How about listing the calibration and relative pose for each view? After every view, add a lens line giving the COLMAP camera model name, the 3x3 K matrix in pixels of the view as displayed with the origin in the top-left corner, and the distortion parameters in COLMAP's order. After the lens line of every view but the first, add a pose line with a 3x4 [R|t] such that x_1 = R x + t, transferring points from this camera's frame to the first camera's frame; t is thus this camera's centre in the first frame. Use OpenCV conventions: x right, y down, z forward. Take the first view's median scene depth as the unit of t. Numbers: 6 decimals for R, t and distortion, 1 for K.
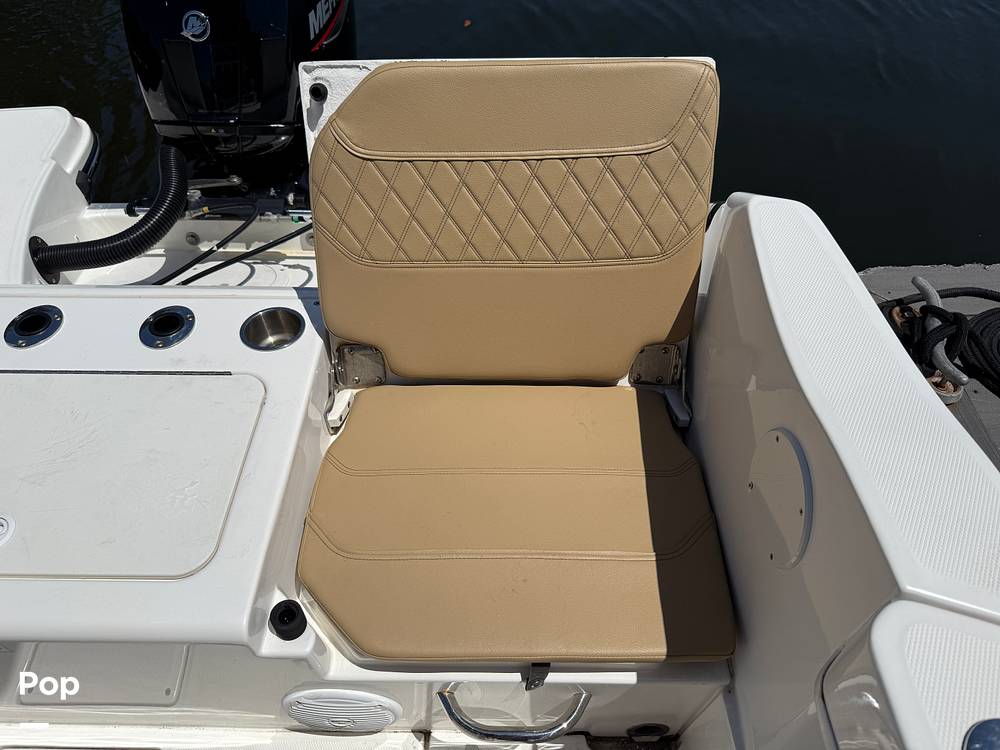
lens RADIAL K [[719.9, 0, 496.0], [0, 719.9, 381.6], [0, 0, 1]] dist [0.027338, -0.029321]
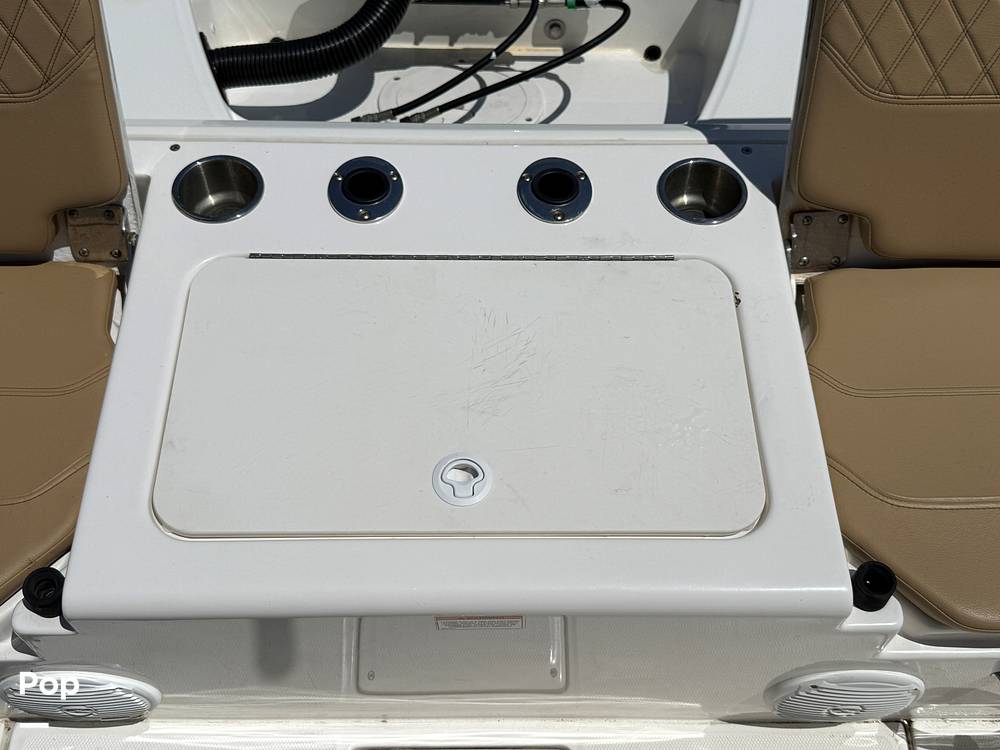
lens RADIAL K [[1125.7, 0, 495.5], [0, 1125.7, 395.1], [0, 0, 1]] dist [0.050821, 0.000000]
pose [[0.999642, -0.009045, 0.025171, -0.547324], [0.004839, 0.986720, 0.162358, -0.056650], [-0.026306, -0.162178, 0.986411, -0.123496]]
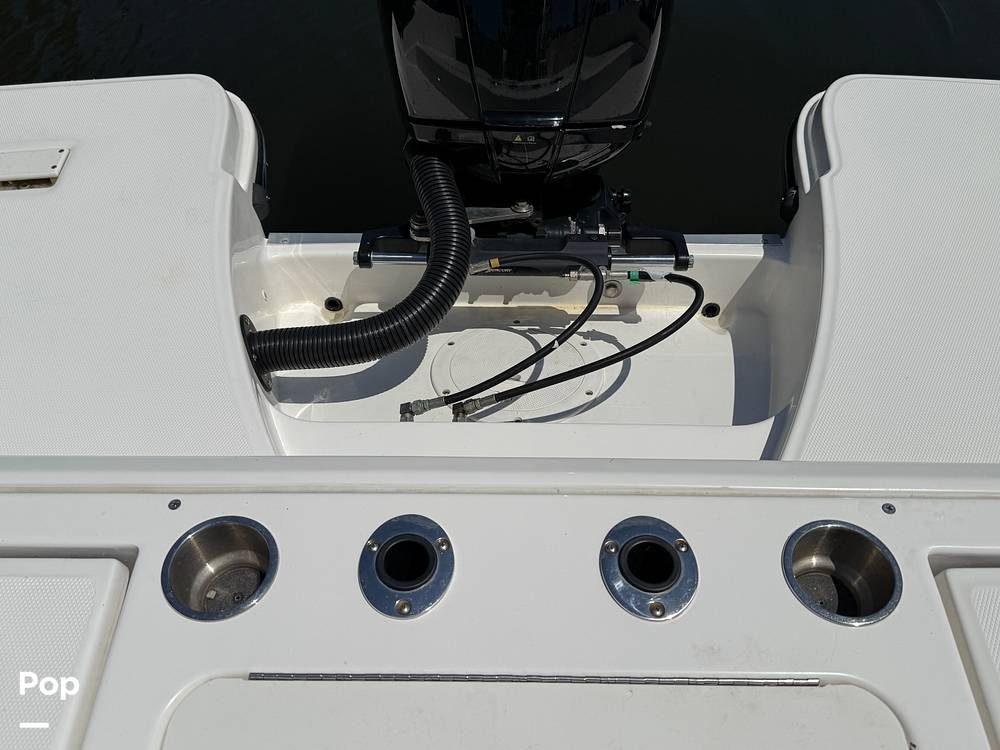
lens RADIAL K [[848.6, 0, 492.3], [0, 848.6, 396.0], [0, 0, 1]] dist [0.066751, -0.090773]
pose [[0.999907, -0.002901, -0.013308, -0.570088], [0.003890, 0.997181, 0.074936, -0.257060], [0.013053, -0.074980, 0.997100, 0.364831]]
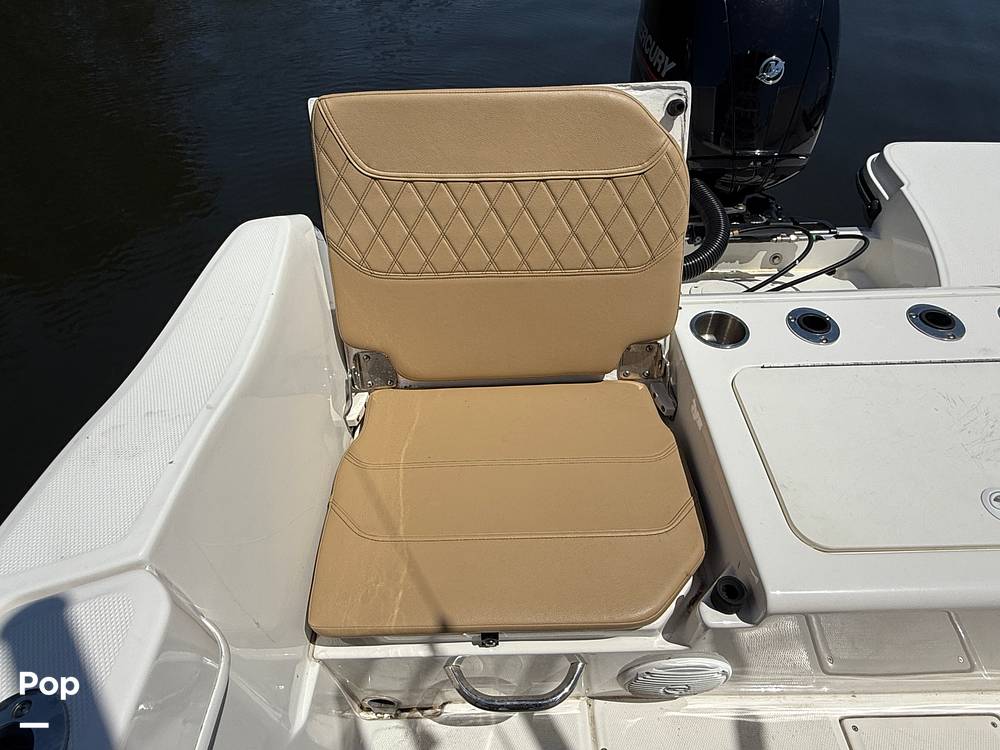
lens RADIAL K [[610.0, 0, 499.3], [0, 610.0, 373.5], [0, 0, 1]] dist [0.002926, -0.000058]
pose [[0.999360, -0.035403, 0.005031, -1.137815], [0.035607, 0.998171, -0.048853, 0.025298], [-0.003293, 0.049001, 0.998793, 0.076129]]
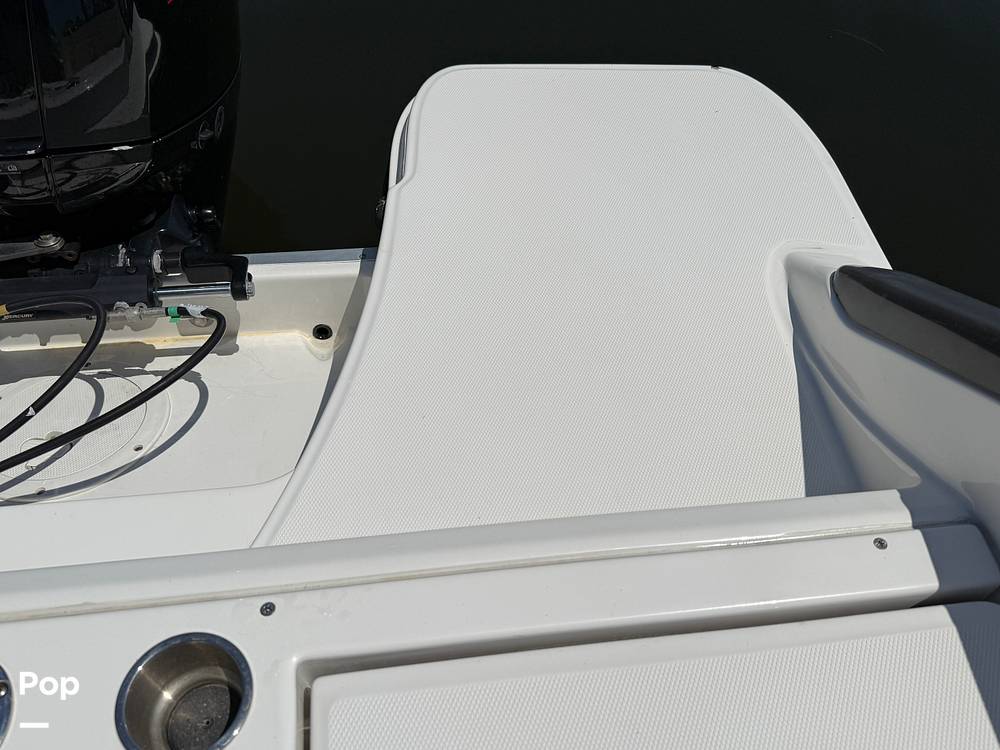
lens RADIAL K [[848.6, 0, 506.0], [0, 848.6, 380.7], [0, 0, 1]] dist [0.066751, -0.090773]
pose [[0.989312, -0.090328, 0.114469, -0.151837], [0.078918, 0.991795, 0.100574, -0.318987], [-0.122614, -0.090465, 0.988323, 0.452017]]
